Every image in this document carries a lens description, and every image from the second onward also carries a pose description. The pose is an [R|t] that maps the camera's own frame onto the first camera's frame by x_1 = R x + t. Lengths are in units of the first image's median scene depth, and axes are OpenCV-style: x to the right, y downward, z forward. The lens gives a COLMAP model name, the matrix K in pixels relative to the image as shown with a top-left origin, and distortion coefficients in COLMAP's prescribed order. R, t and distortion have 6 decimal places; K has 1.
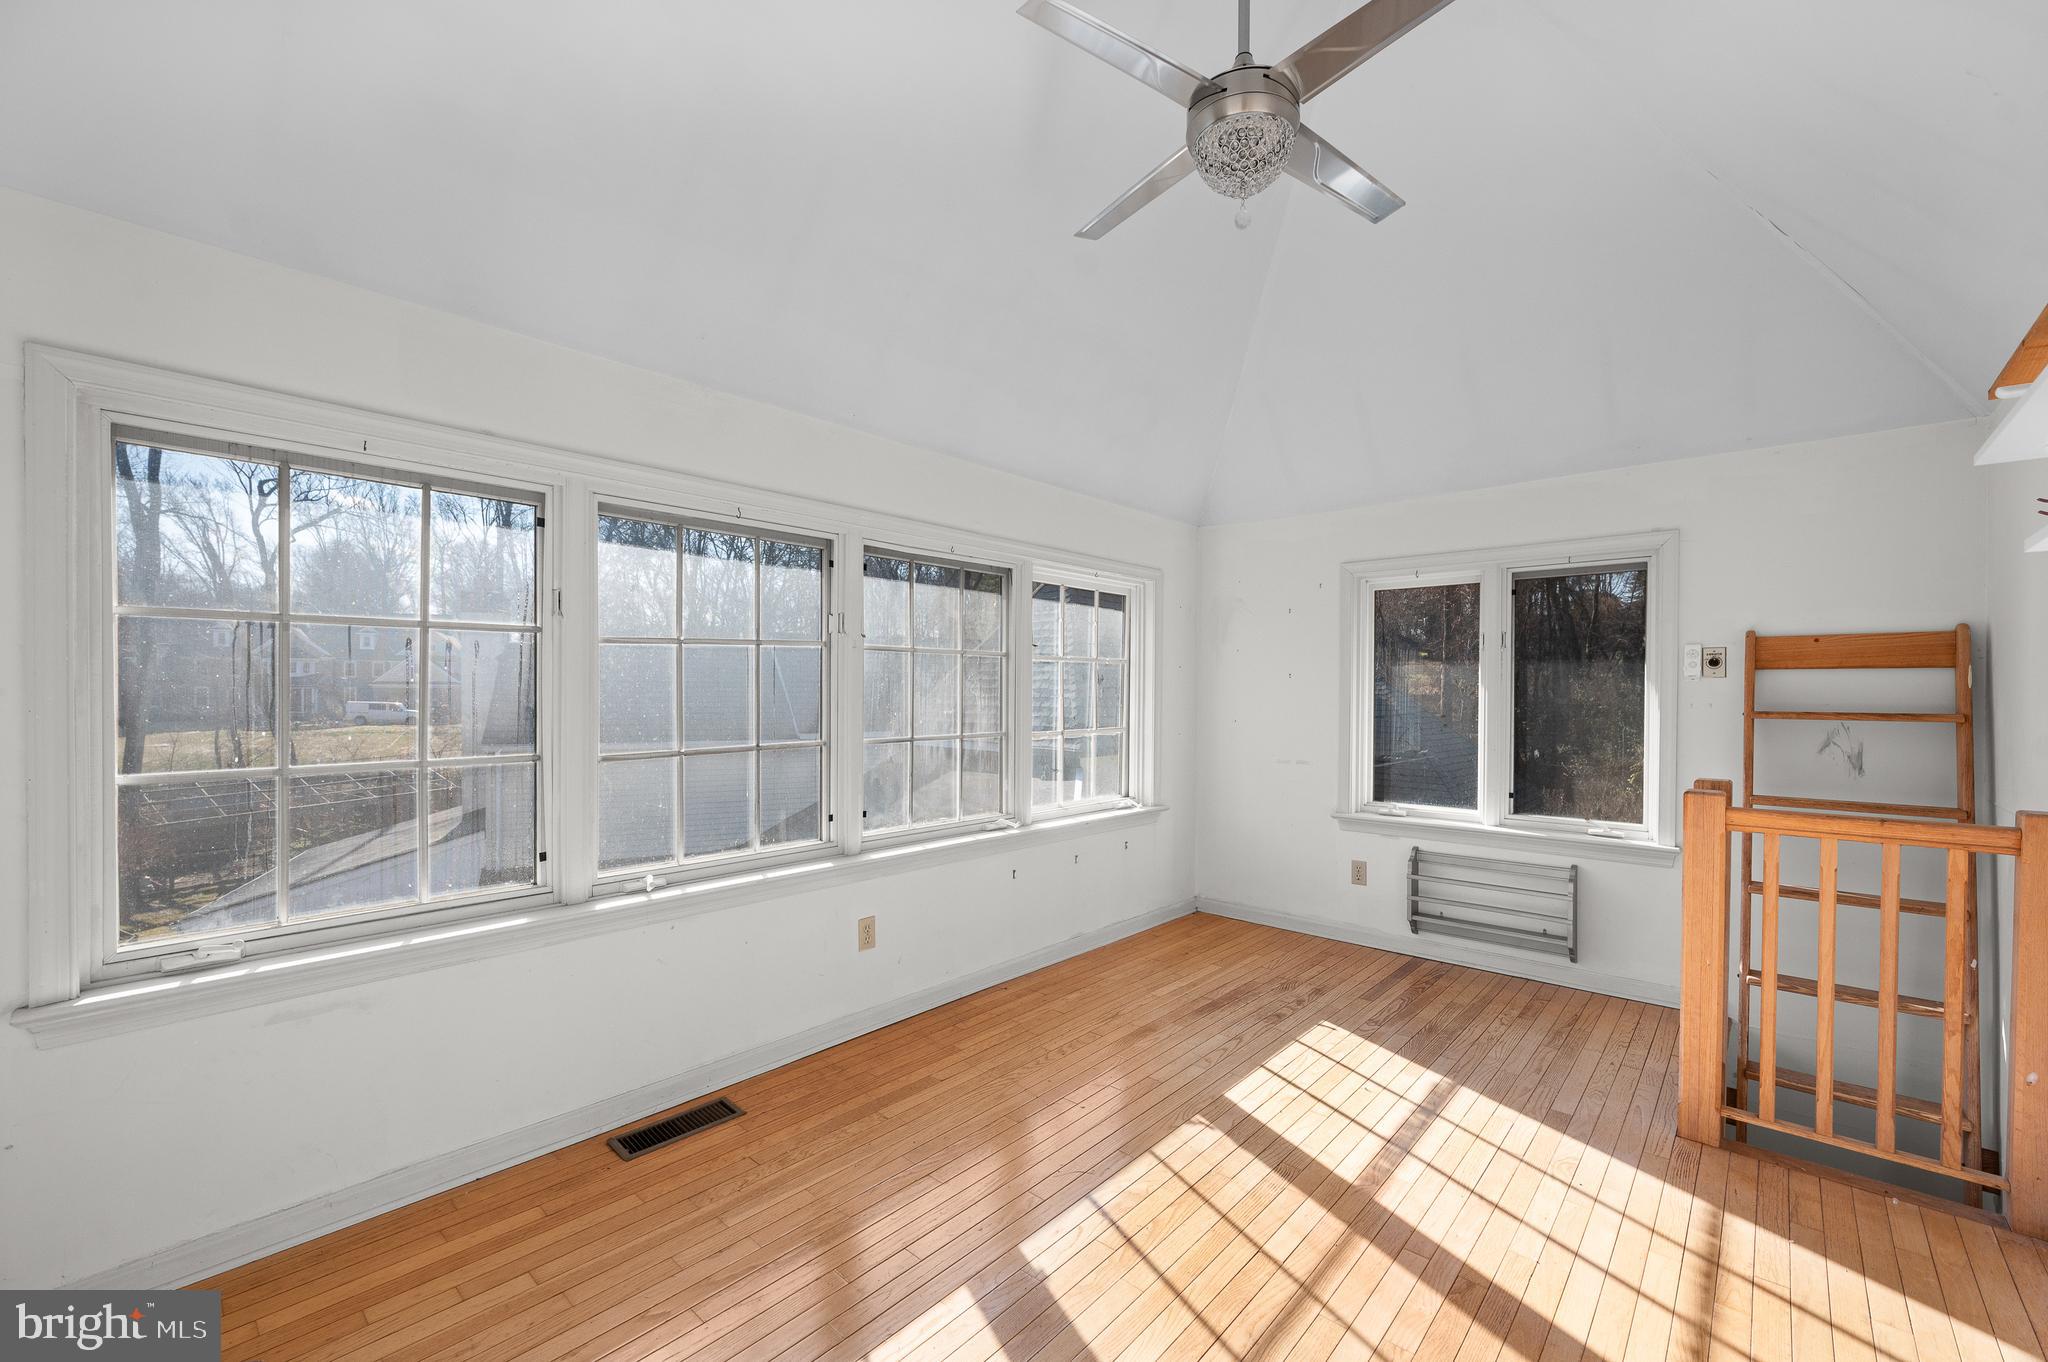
lens RADIAL K [[839.5, 0, 1029.7], [0, 839.5, 699.5], [0, 0, 1]] dist [-0.001354, -0.000052]
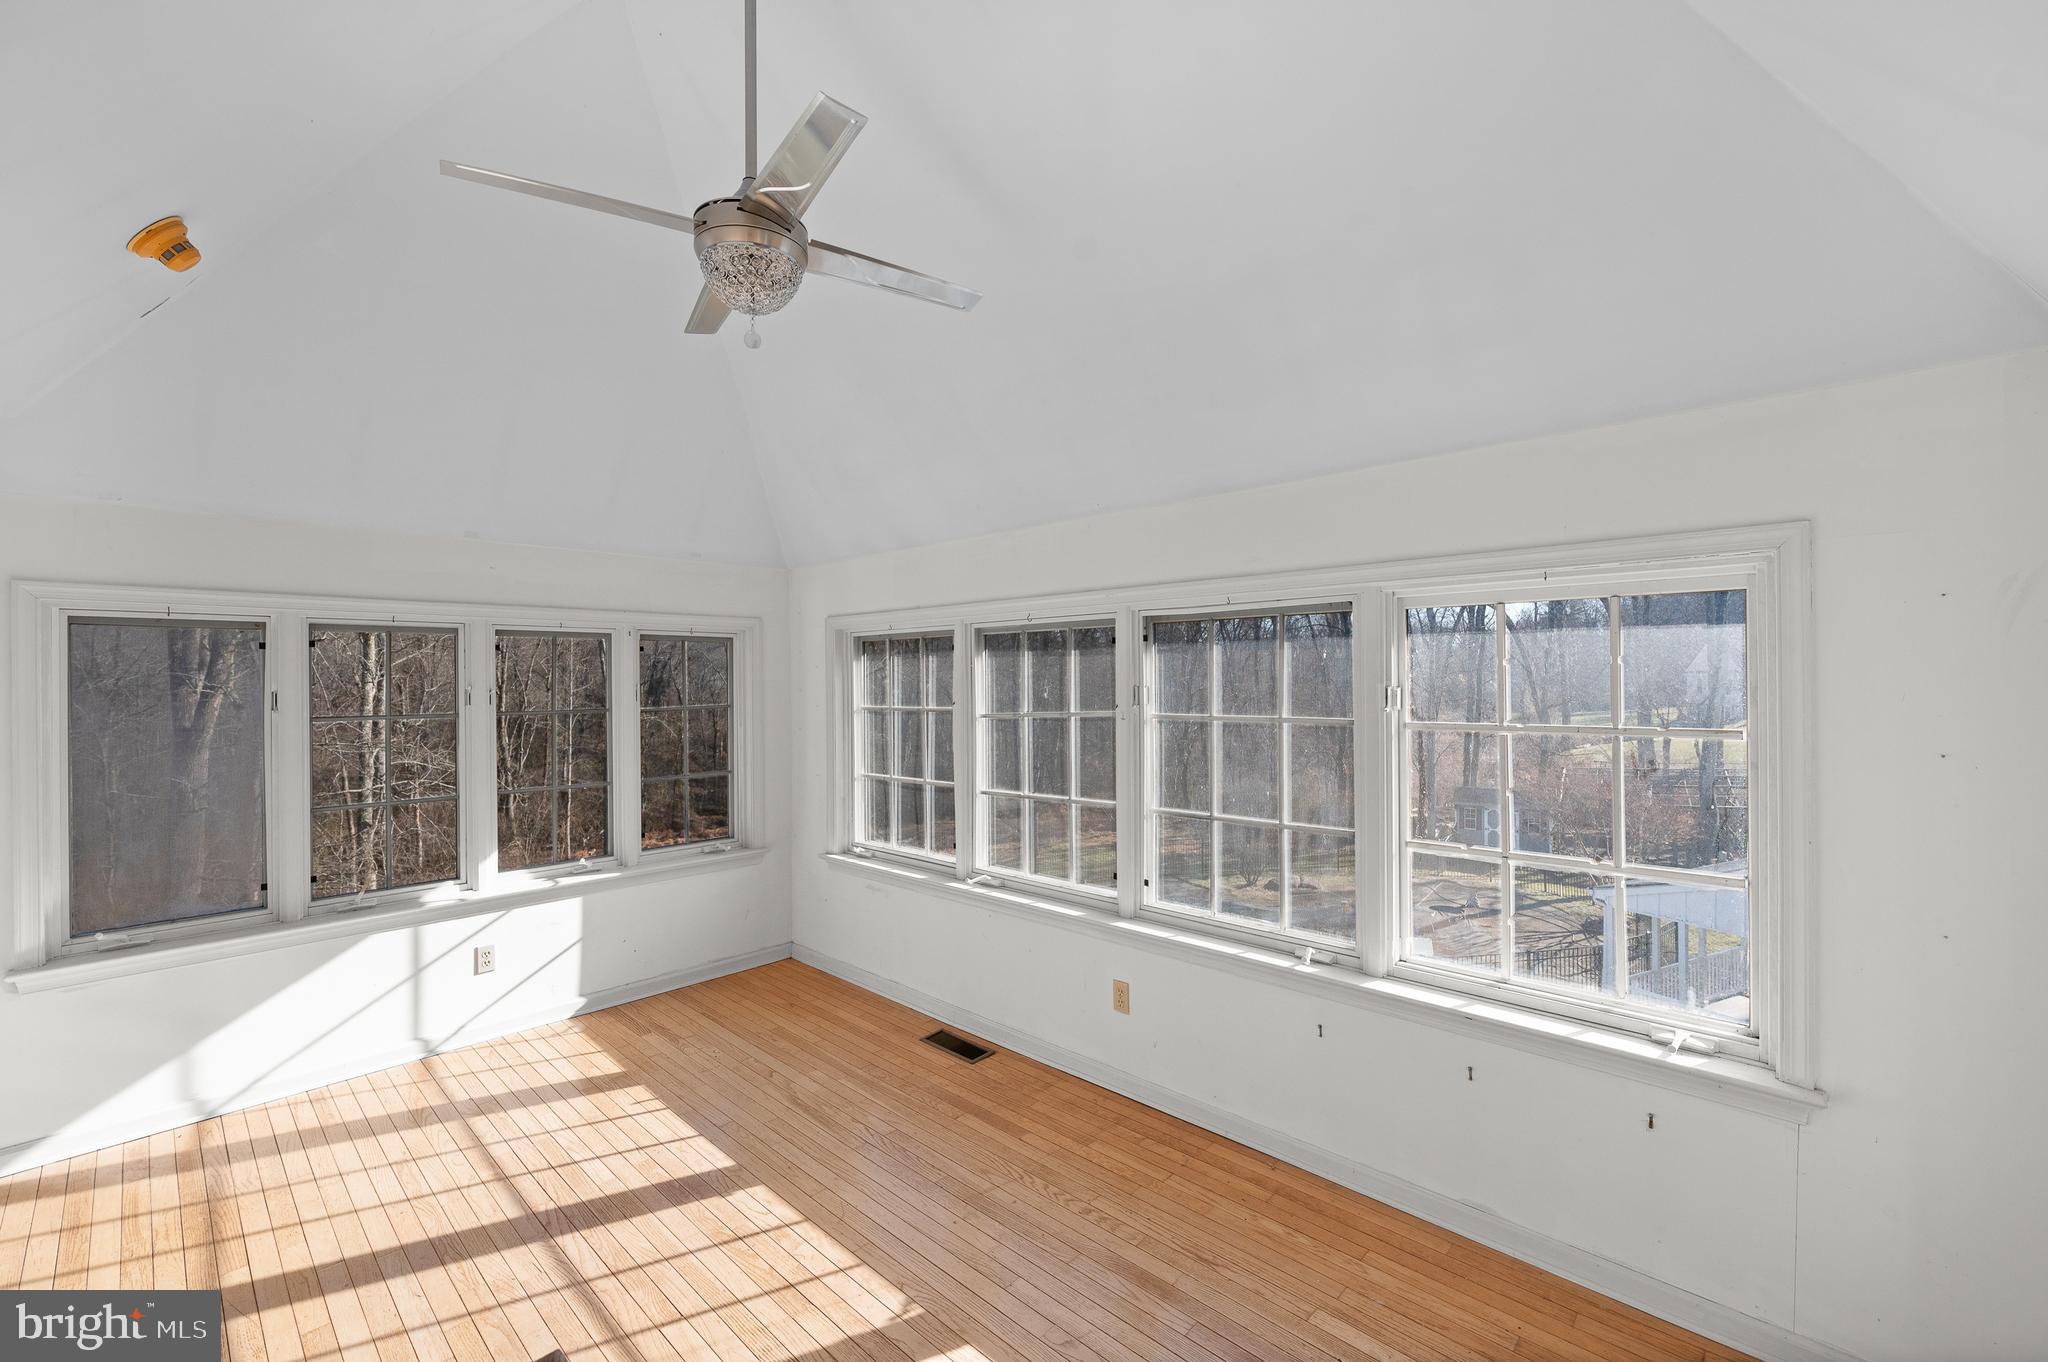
lens RADIAL K [[839.5, 0, 1029.7], [0, 839.5, 675.3], [0, 0, 1]] dist [-0.001354, -0.000052]
pose [[-0.025302, -0.011177, -0.999617, 0.977861], [-0.003629, 0.999932, -0.011089, -0.120515], [0.999673, 0.003347, -0.025341, 1.059319]]
